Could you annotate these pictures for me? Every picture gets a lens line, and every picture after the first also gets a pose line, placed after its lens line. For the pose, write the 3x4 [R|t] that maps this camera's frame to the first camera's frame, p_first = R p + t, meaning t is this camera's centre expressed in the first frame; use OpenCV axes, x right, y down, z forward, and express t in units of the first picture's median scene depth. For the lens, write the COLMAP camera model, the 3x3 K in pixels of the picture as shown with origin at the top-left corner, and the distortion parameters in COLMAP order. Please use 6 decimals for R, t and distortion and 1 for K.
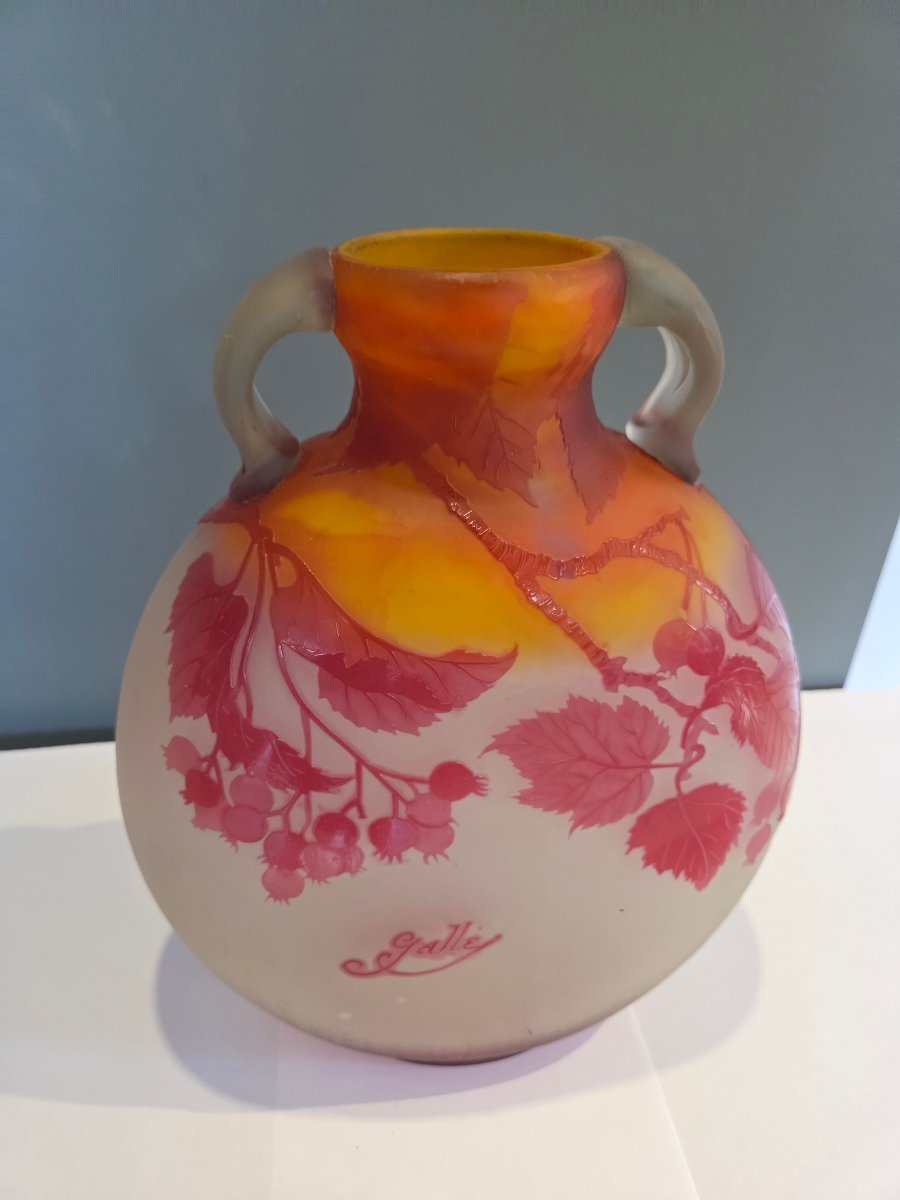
lens RADIAL K [[800.8, 0, 450.6], [0, 800.8, 606.1], [0, 0, 1]] dist [0.002763, -0.009083]
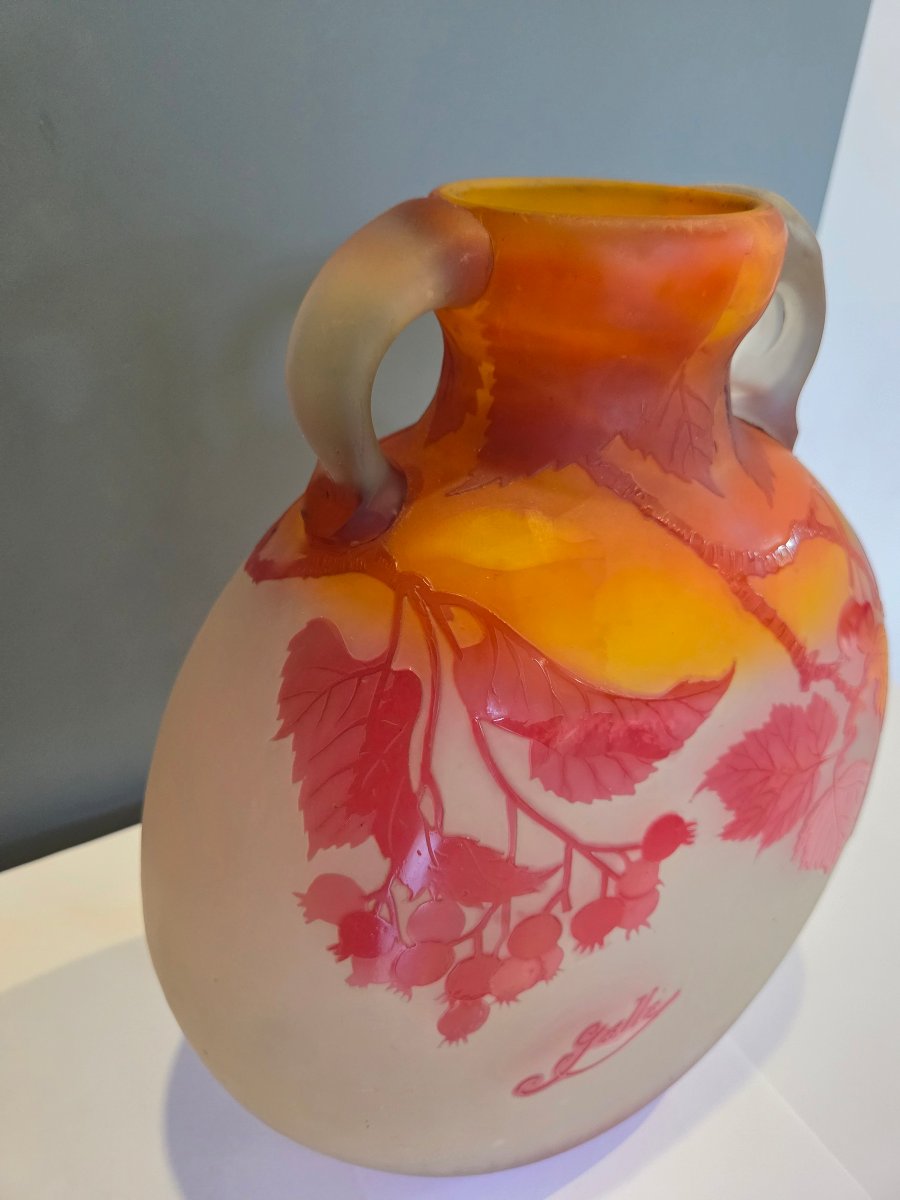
lens RADIAL K [[800.8, 0, 448.9], [0, 800.8, 592.9], [0, 0, 1]] dist [0.002763, -0.009083]
pose [[0.936886, -0.169479, 0.305813, -0.422659], [0.171167, 0.985008, 0.021496, -0.088021], [-0.304871, 0.032206, 0.951849, 0.271120]]
